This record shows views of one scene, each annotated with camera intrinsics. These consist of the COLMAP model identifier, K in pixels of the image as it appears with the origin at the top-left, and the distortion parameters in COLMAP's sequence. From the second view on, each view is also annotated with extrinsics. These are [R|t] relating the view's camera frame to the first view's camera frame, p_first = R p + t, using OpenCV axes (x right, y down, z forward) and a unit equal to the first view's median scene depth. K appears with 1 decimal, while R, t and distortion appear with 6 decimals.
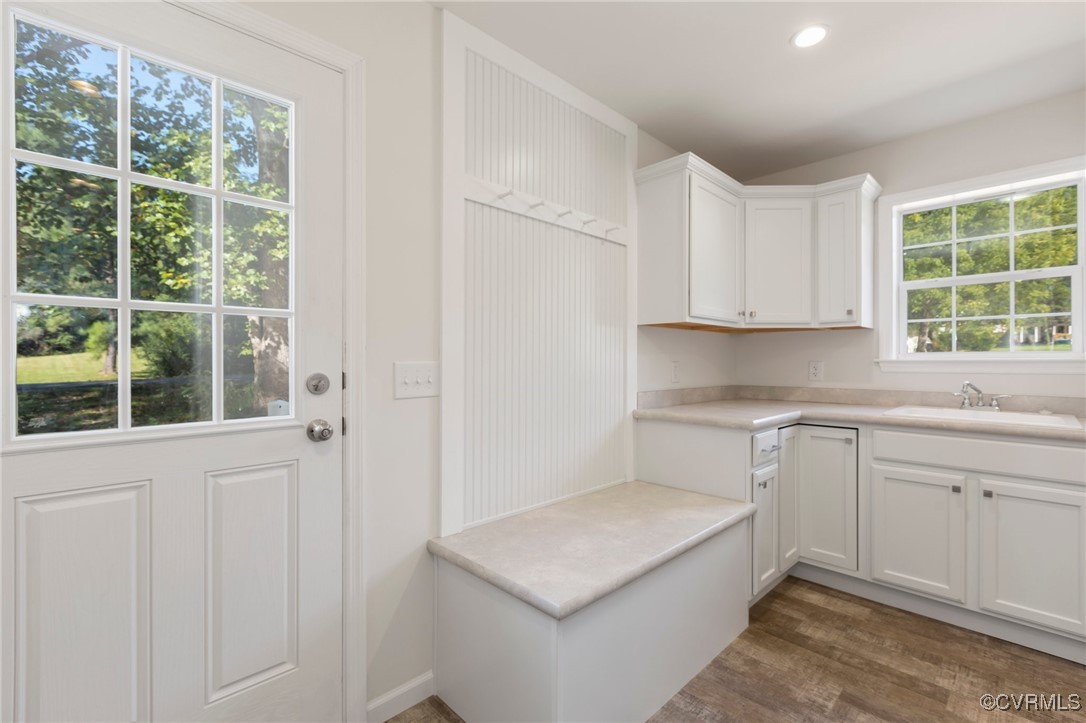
lens RADIAL K [[484.2, 0, 543.3], [0, 484.2, 365.8], [0, 0, 1]] dist [-0.004348, 0.002157]
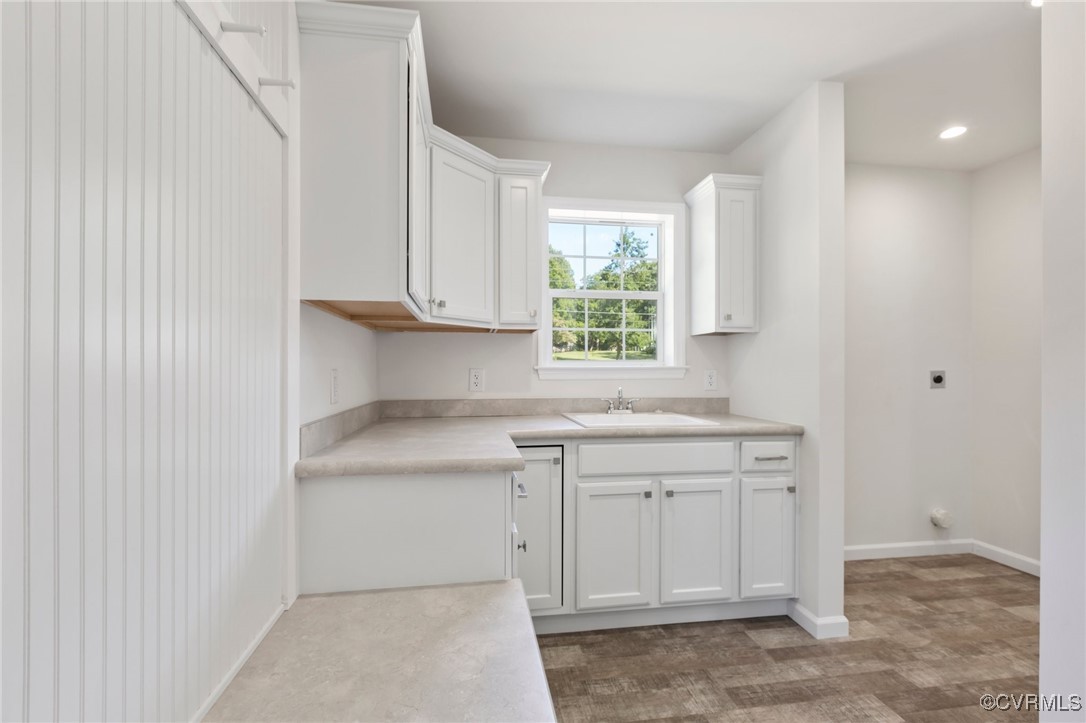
lens RADIAL K [[484.2, 0, 550.4], [0, 484.2, 370.0], [0, 0, 1]] dist [-0.004348, 0.002157]
pose [[0.582255, -0.001698, 0.813005, -0.081104], [0.007201, 0.999969, -0.003069, -0.004285], [-0.812975, 0.007641, 0.582249, 0.520266]]
